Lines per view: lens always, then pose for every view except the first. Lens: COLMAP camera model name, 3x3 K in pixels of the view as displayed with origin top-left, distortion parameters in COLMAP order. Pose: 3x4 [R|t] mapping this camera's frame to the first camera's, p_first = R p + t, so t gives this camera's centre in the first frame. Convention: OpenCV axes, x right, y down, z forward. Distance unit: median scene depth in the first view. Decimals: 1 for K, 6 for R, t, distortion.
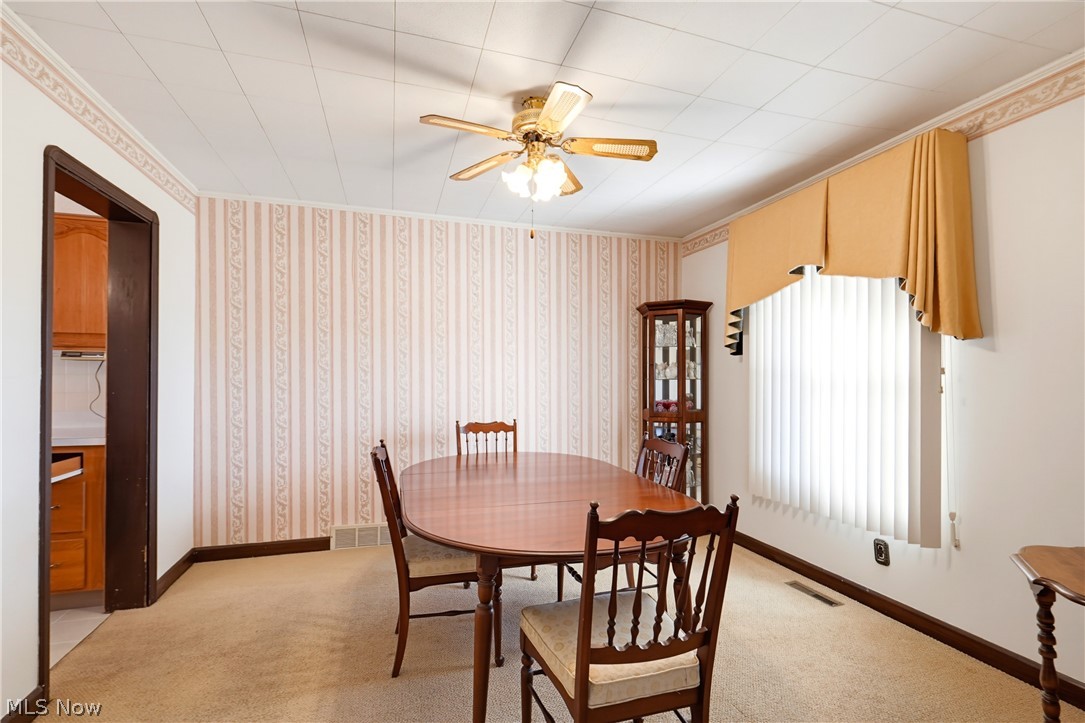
lens RADIAL K [[493.6, 0, 526.4], [0, 493.6, 381.0], [0, 0, 1]] dist [-0.005859, 0.003034]
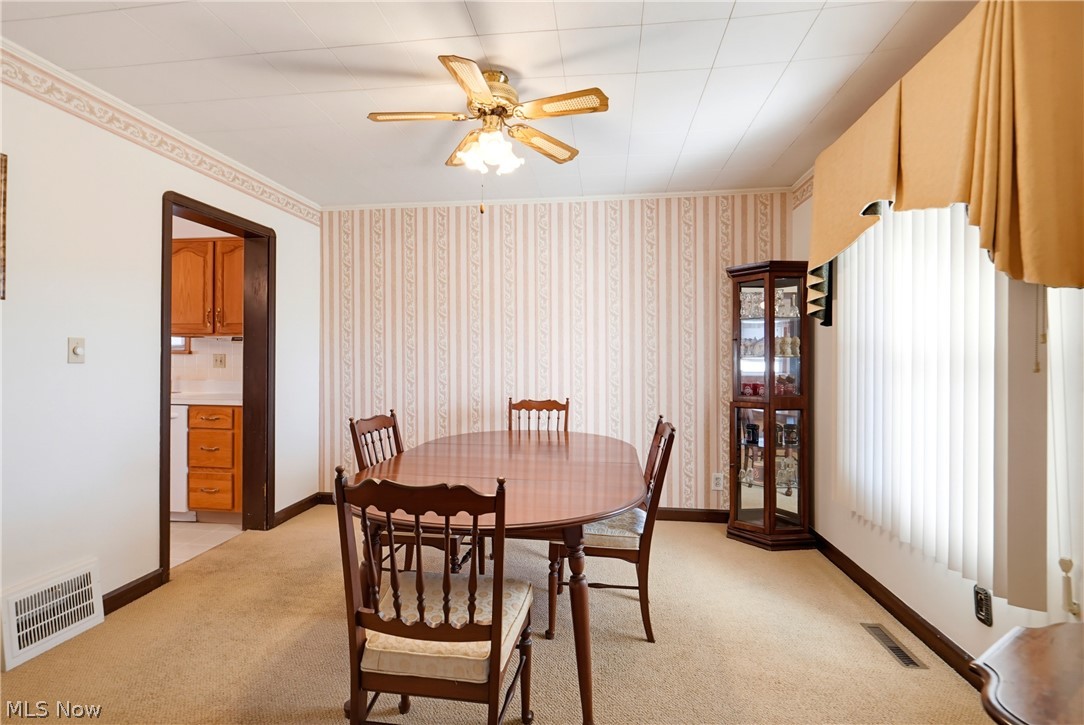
lens RADIAL K [[493.1, 0, 521.5], [0, 493.1, 364.4], [0, 0, 1]] dist [-0.005859, 0.003034]
pose [[0.906482, 0.003588, -0.422230, 0.354620], [-0.002634, 0.999992, 0.002842, 0.009852], [0.422237, -0.001464, 0.906484, 0.088002]]
